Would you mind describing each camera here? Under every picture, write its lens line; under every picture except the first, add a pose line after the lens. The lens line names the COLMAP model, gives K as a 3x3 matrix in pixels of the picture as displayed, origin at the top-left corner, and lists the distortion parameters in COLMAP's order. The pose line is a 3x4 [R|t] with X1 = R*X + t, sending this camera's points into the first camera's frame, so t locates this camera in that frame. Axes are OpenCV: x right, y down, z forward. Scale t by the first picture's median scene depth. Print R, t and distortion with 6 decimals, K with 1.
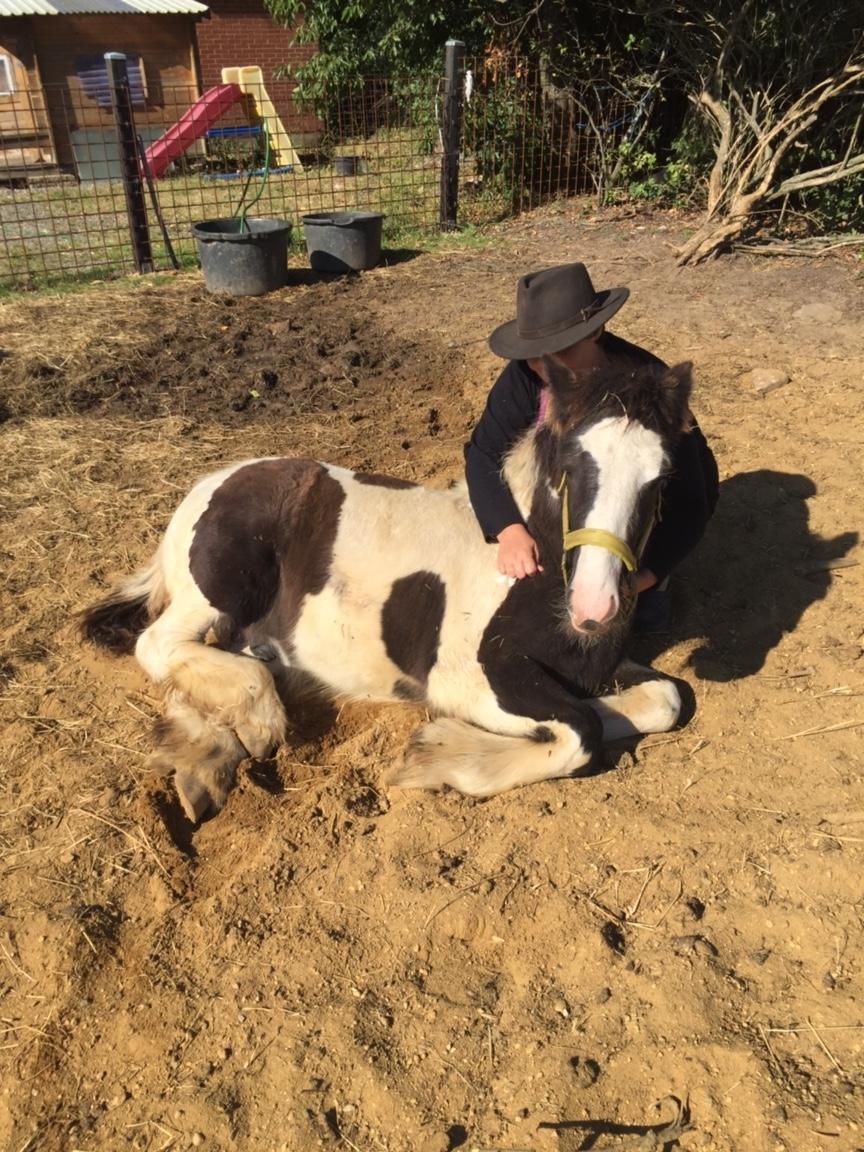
lens RADIAL K [[965.3, 0, 432.0], [0, 965.3, 576.0], [0, 0, 1]] dist [0.107500, -0.157122]
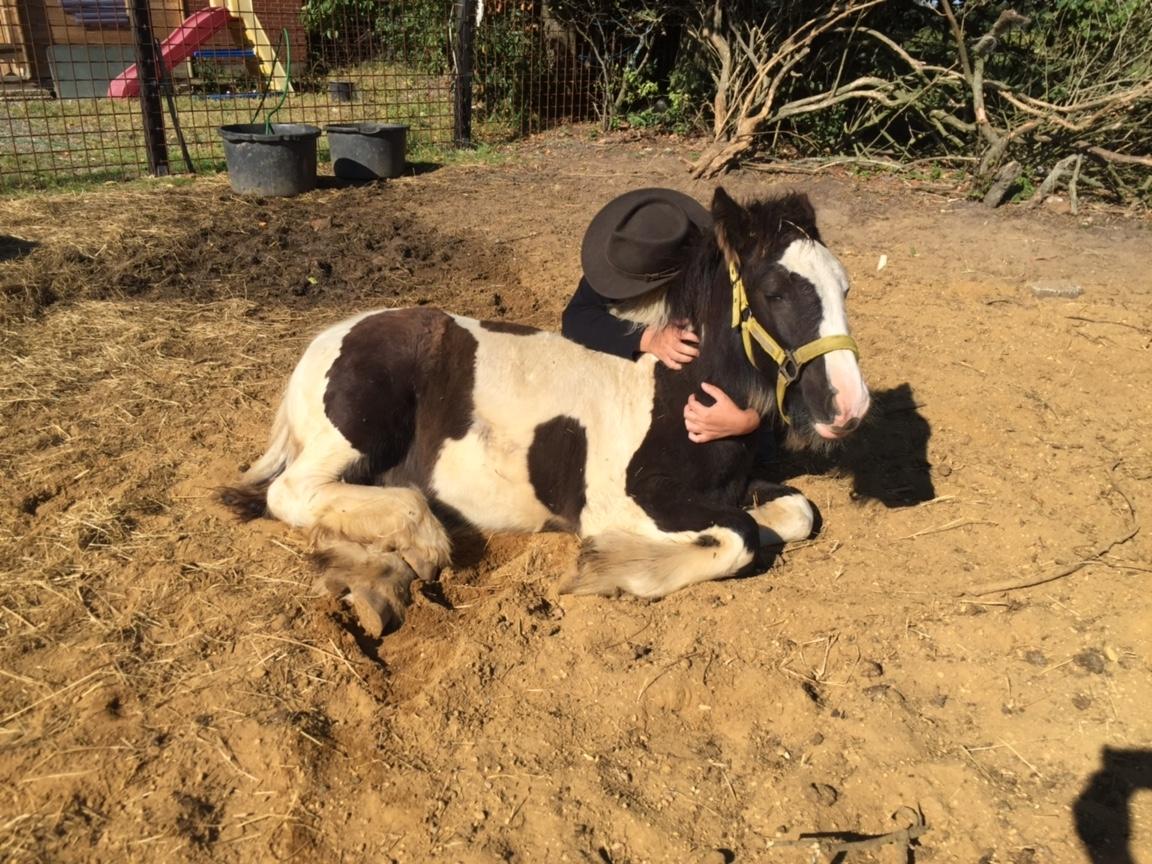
lens RADIAL K [[965.3, 0, 553.2], [0, 965.3, 456.3], [0, 0, 1]] dist [0.107500, -0.157122]
pose [[0.985192, -0.020797, 0.170189, -0.180498], [0.032075, 0.997448, -0.063790, 0.105274], [-0.168428, 0.068304, 0.983345, -0.029434]]
